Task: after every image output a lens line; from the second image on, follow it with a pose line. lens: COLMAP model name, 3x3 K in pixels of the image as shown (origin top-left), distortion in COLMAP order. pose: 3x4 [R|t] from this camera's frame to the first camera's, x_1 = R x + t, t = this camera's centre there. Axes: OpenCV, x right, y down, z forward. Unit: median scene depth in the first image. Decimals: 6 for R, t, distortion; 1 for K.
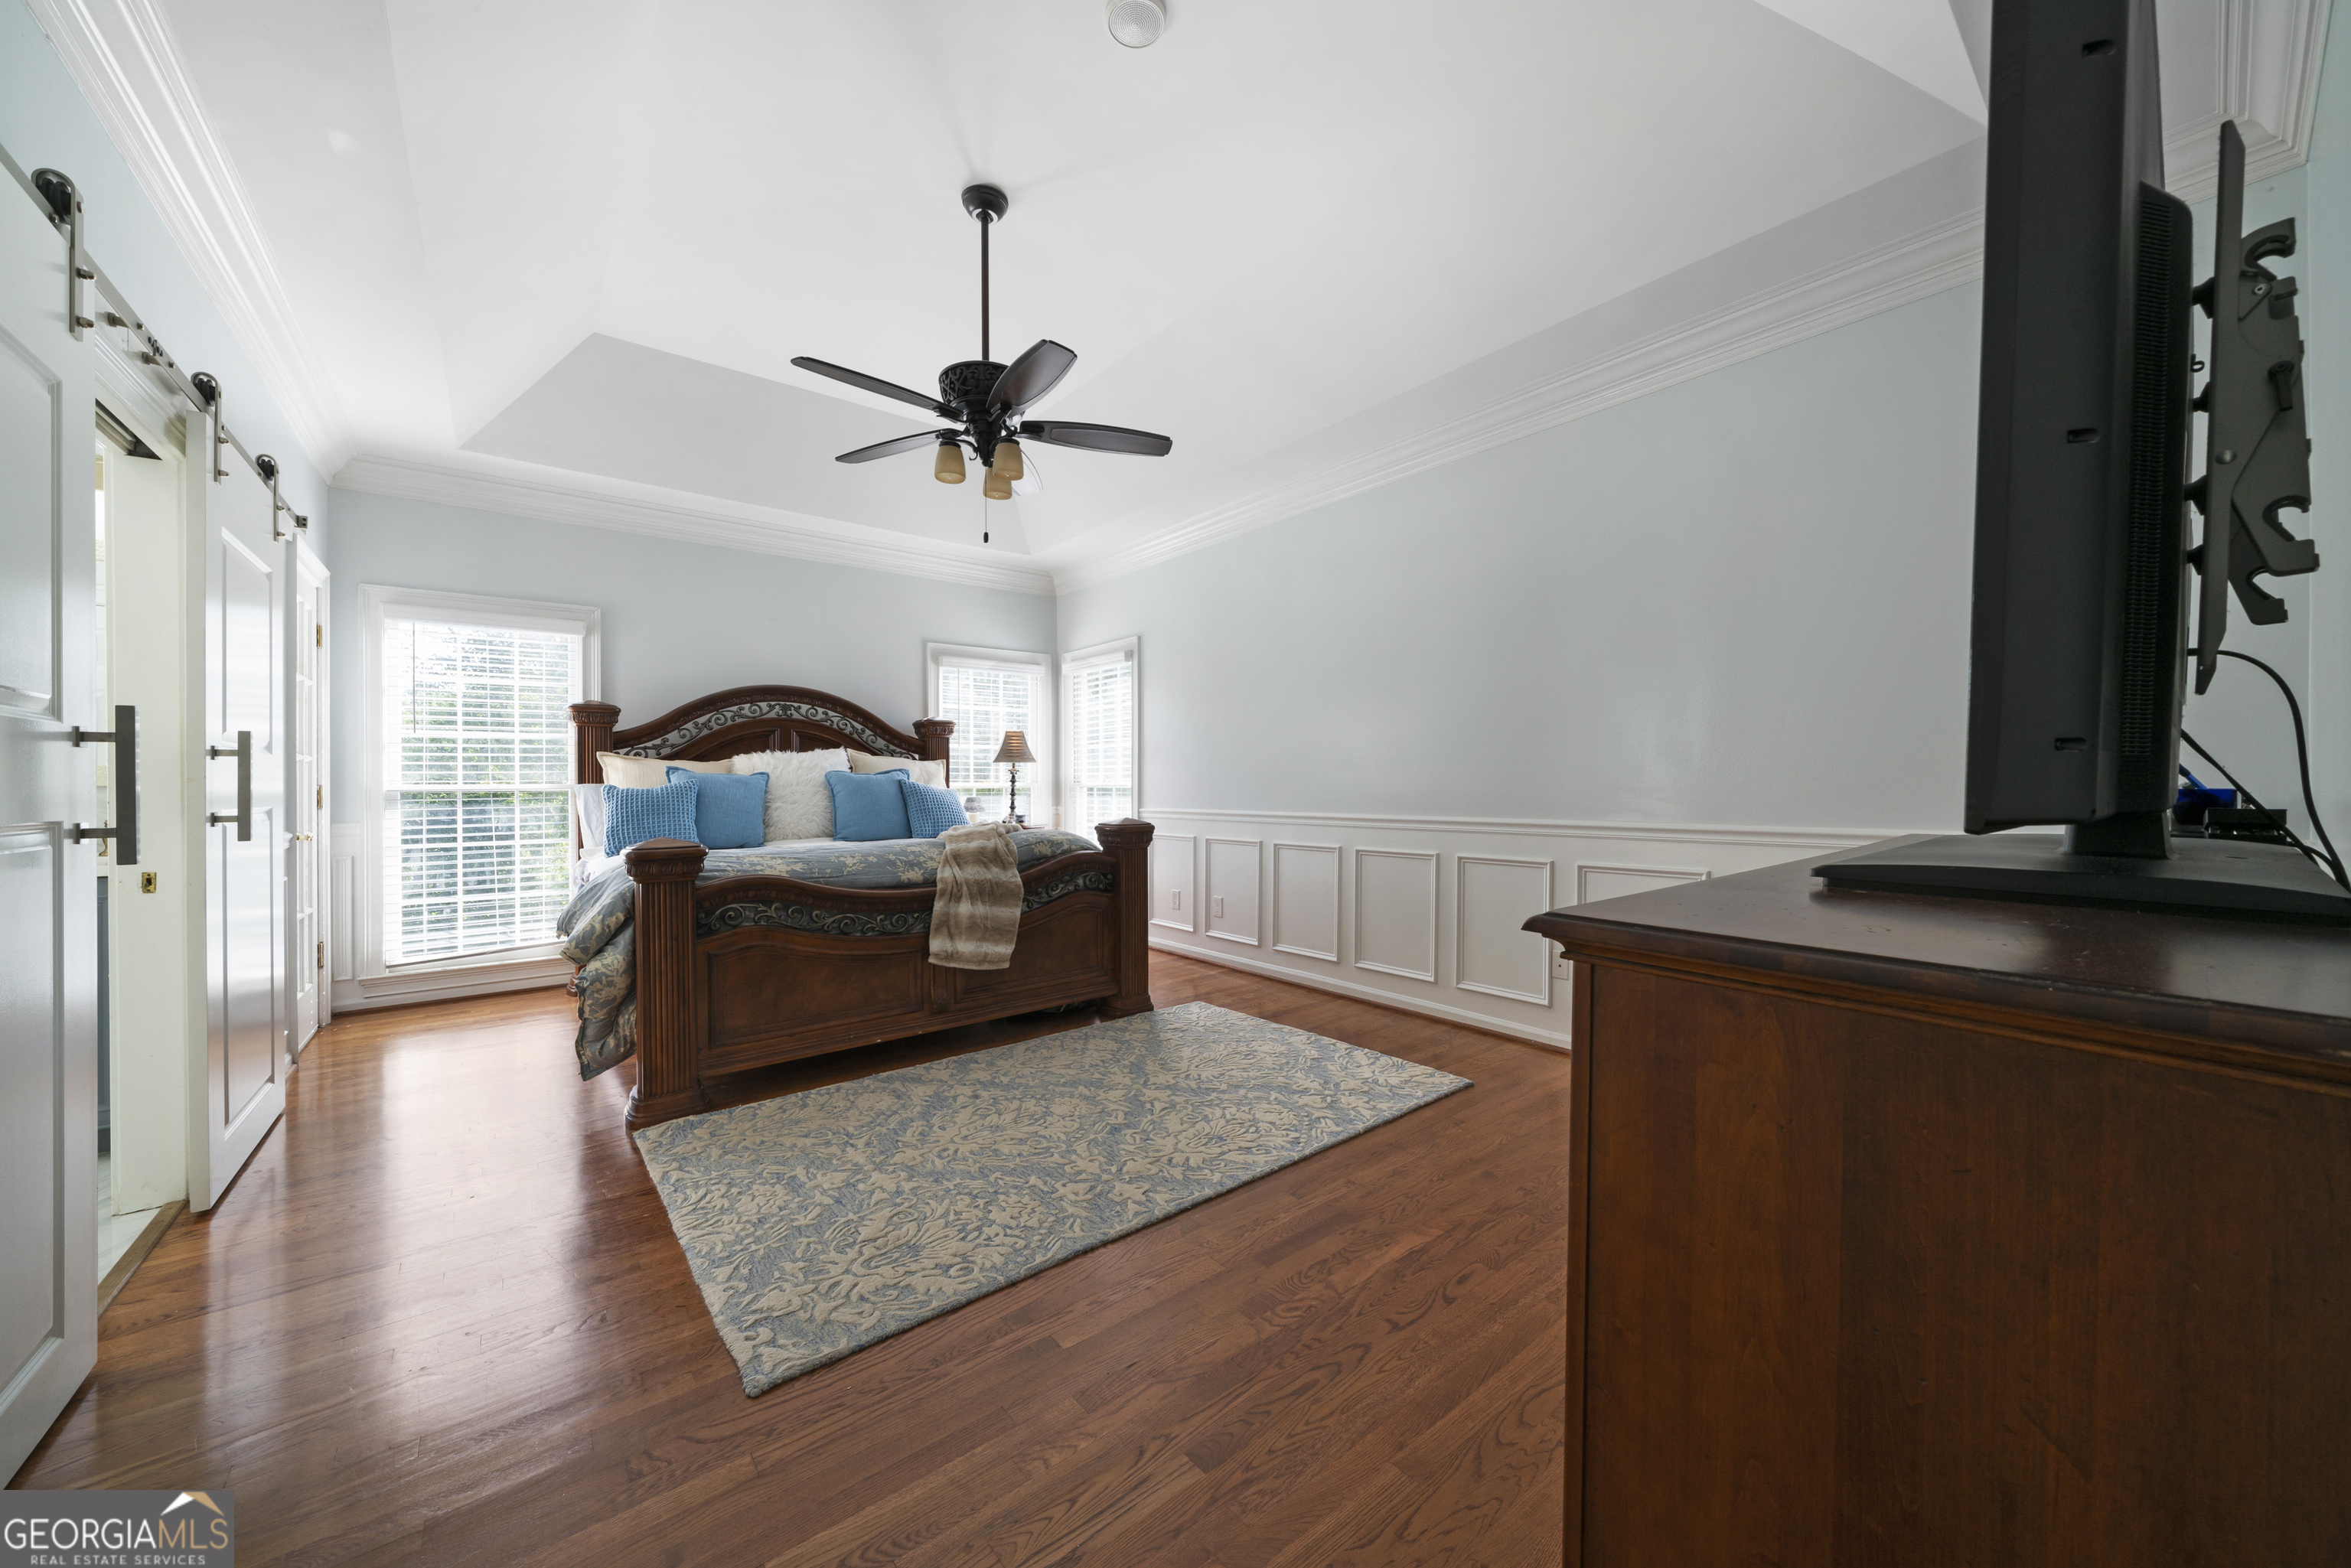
lens RADIAL K [[851.1, 0, 1185.7], [0, 851.1, 798.9], [0, 0, 1]] dist [-0.007257, 0.001017]
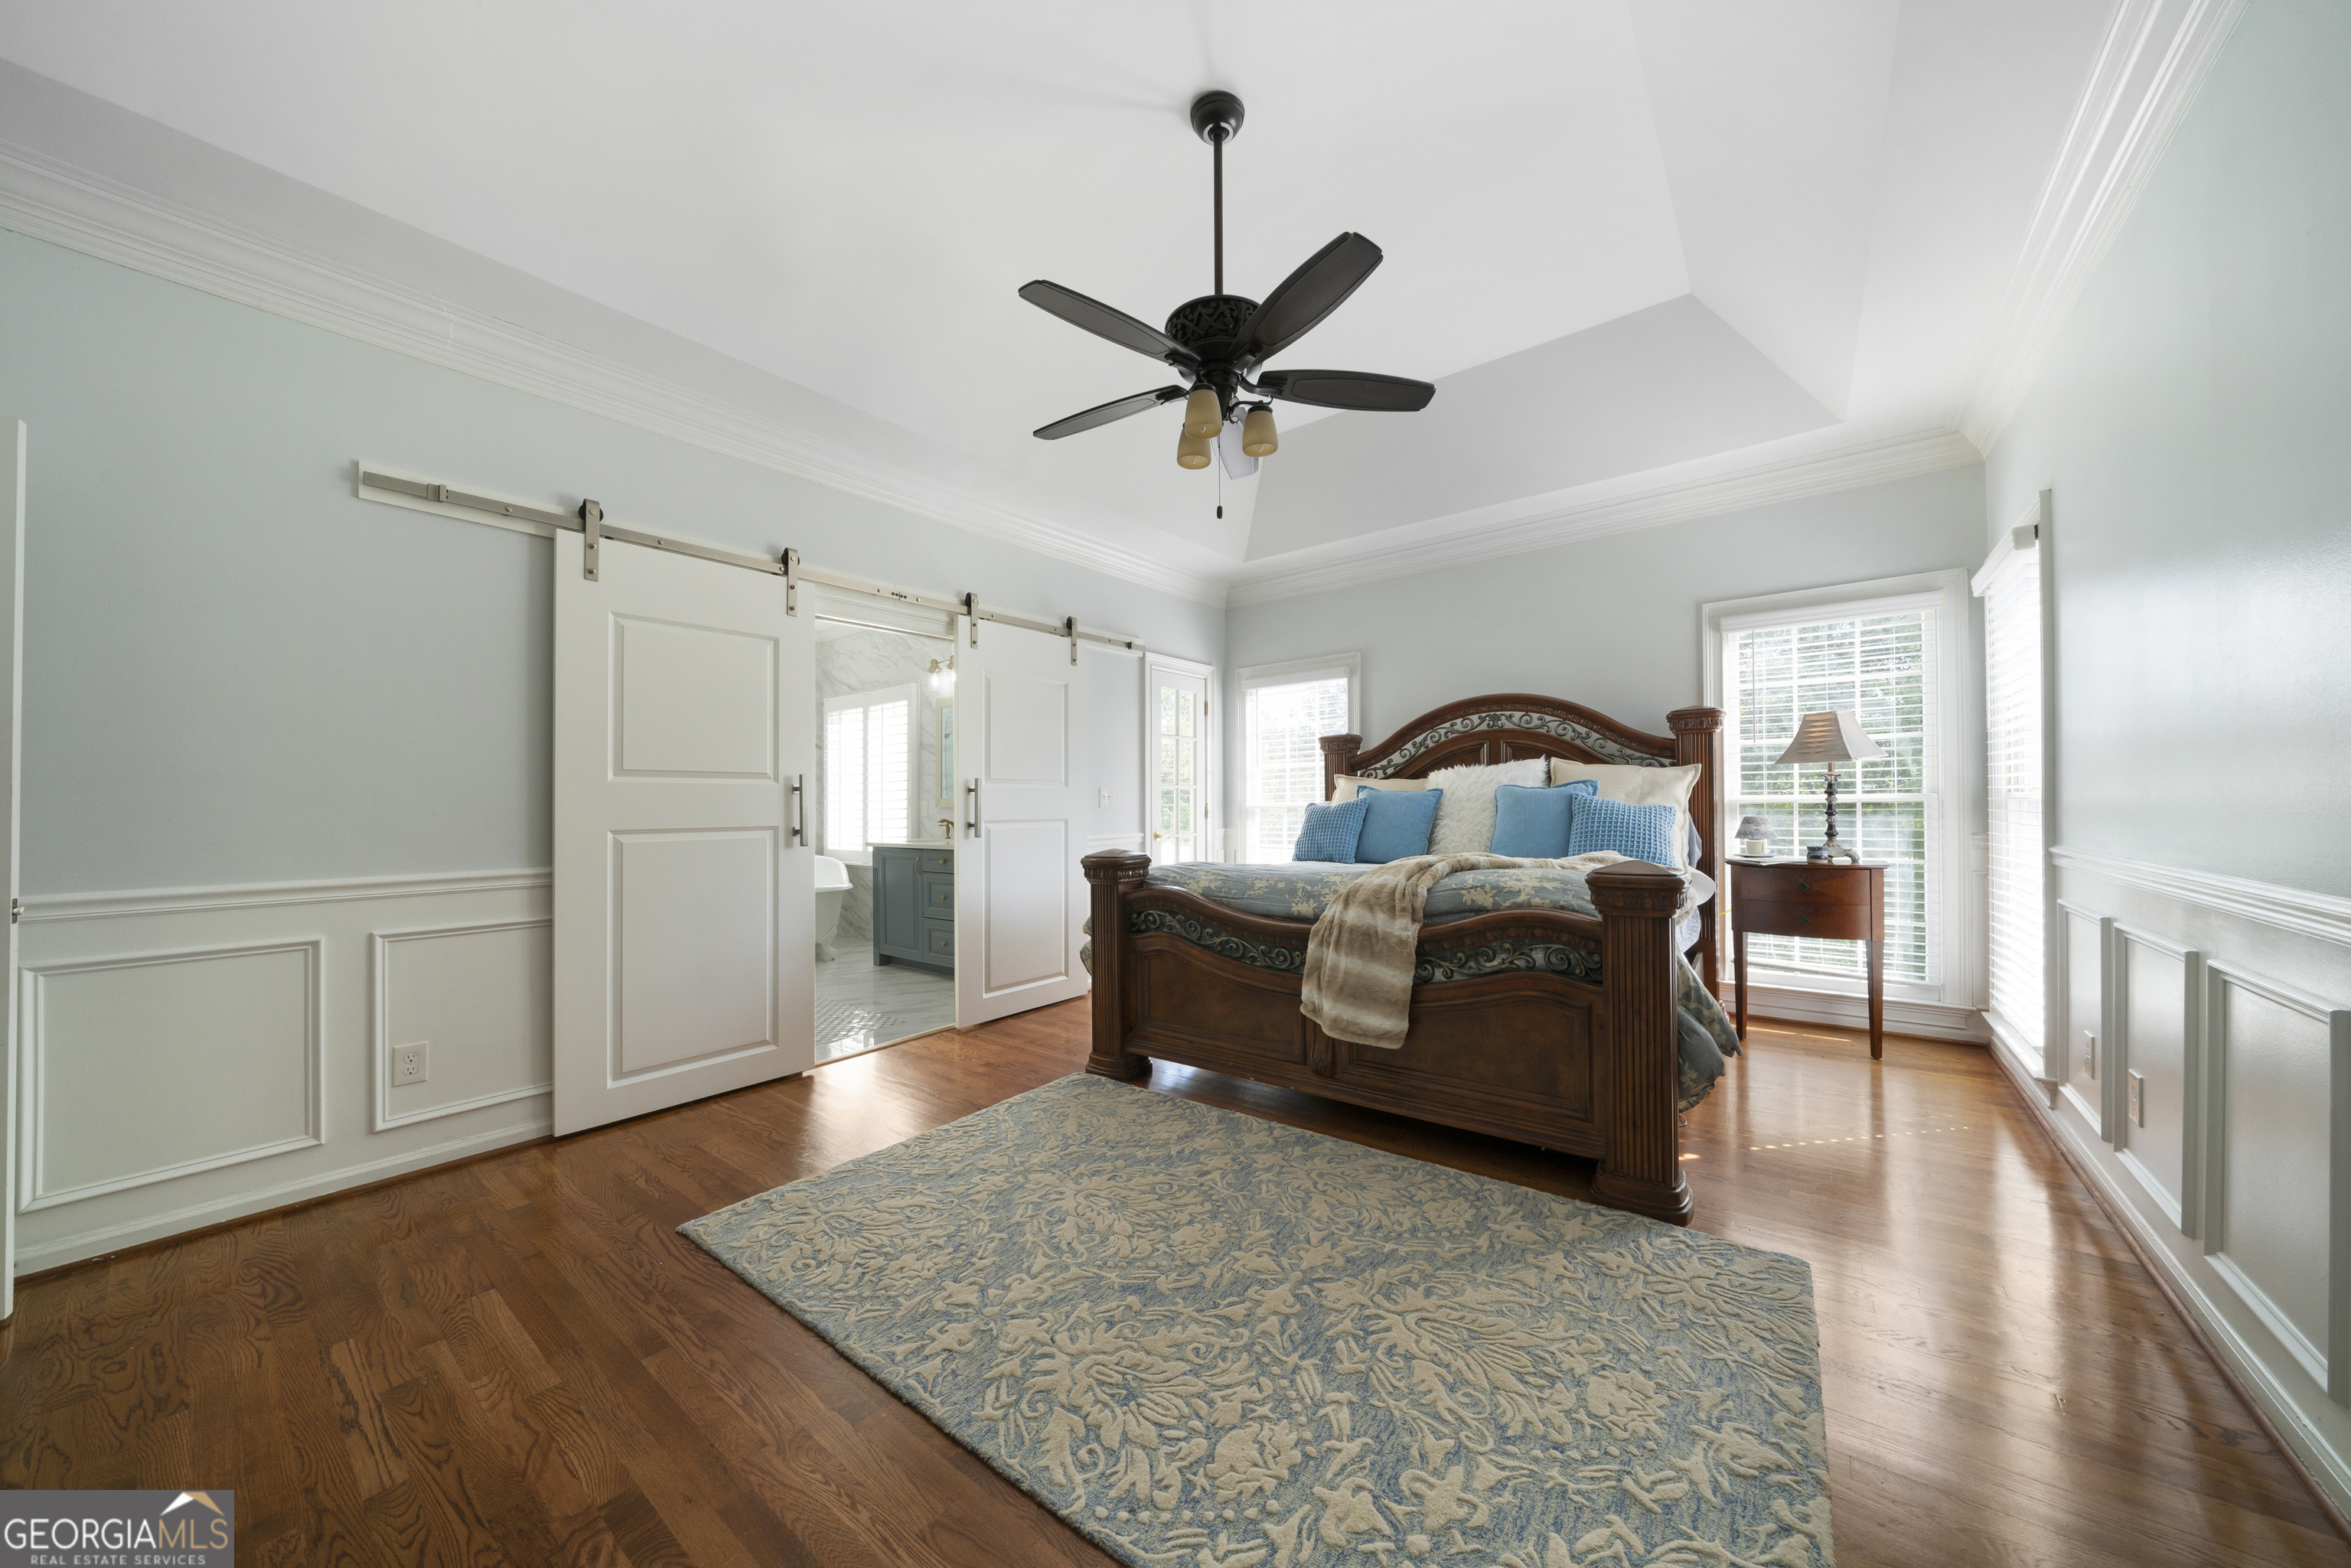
lens RADIAL K [[802.8, 0, 1181.5], [0, 802.8, 787.0], [0, 0, 1]] dist [-0.000564, -0.000086]
pose [[0.211214, -0.015440, -0.977318, 0.459121], [-0.002999, 0.999860, -0.016444, -0.022048], [0.977435, 0.006404, 0.211138, 0.676373]]
